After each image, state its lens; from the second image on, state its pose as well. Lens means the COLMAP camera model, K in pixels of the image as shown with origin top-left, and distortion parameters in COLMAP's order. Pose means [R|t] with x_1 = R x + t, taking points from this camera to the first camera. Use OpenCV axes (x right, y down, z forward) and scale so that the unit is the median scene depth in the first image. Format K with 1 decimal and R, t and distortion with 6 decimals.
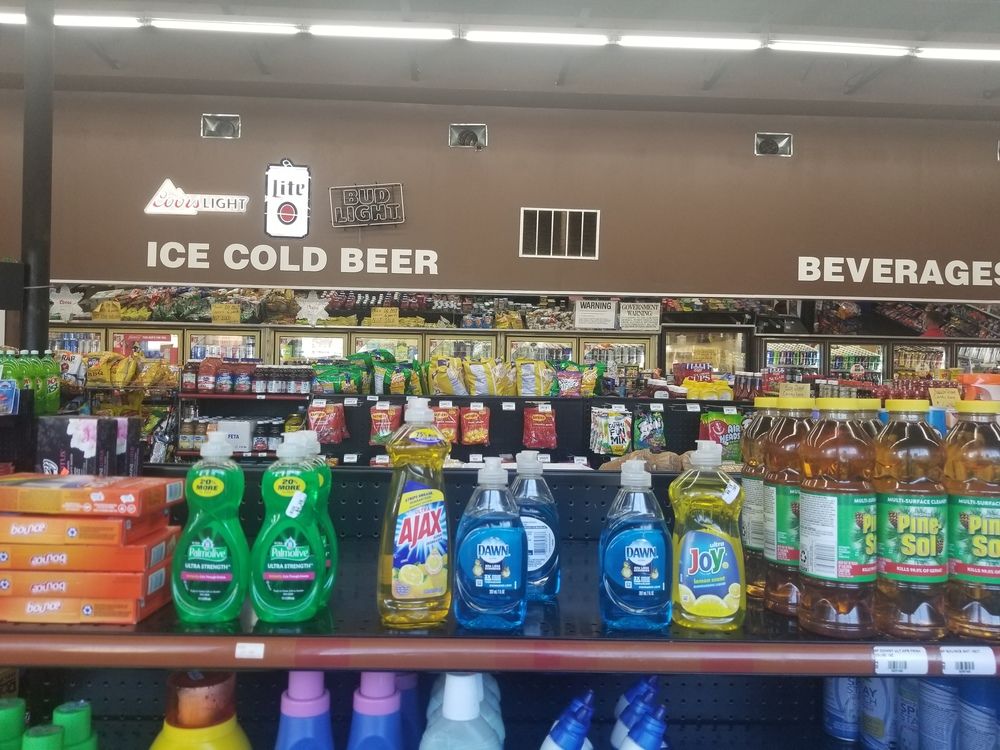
lens RADIAL K [[836.8, 0, 504.4], [0, 836.8, 374.1], [0, 0, 1]] dist [0.067937, -0.069882]
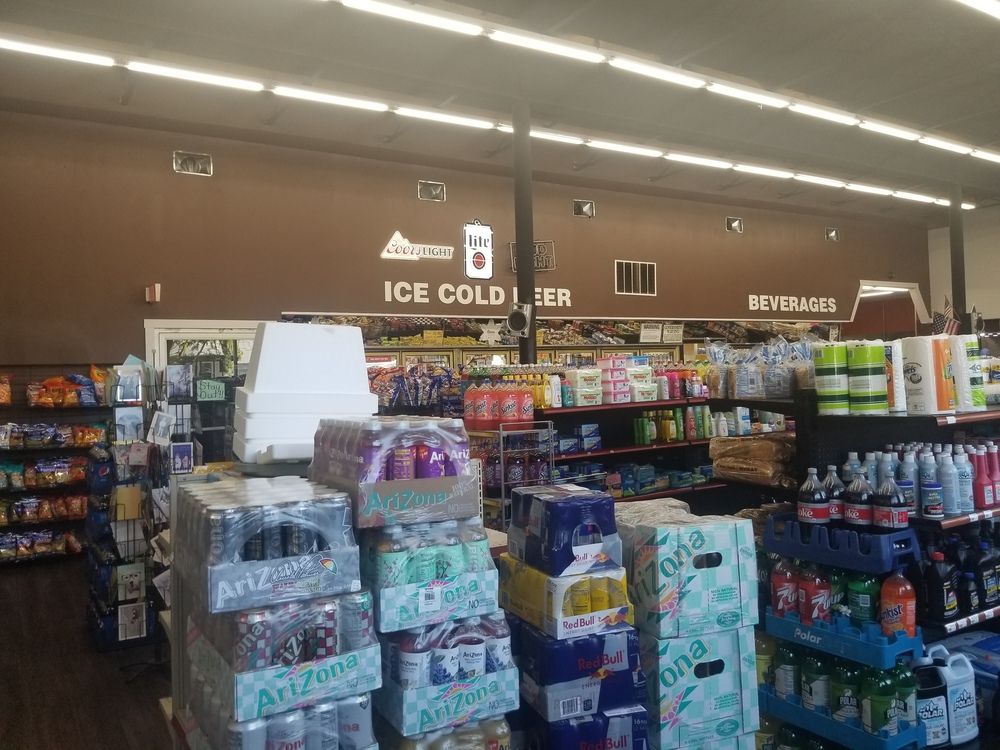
lens RADIAL K [[782.1, 0, 483.4], [0, 782.1, 351.6], [0, 0, 1]] dist [0.065627, -0.112202]
pose [[0.869860, -0.031329, 0.492304, -0.847295], [0.053819, 0.998051, -0.031580, -0.010992], [-0.490355, 0.053965, 0.869851, -0.052996]]
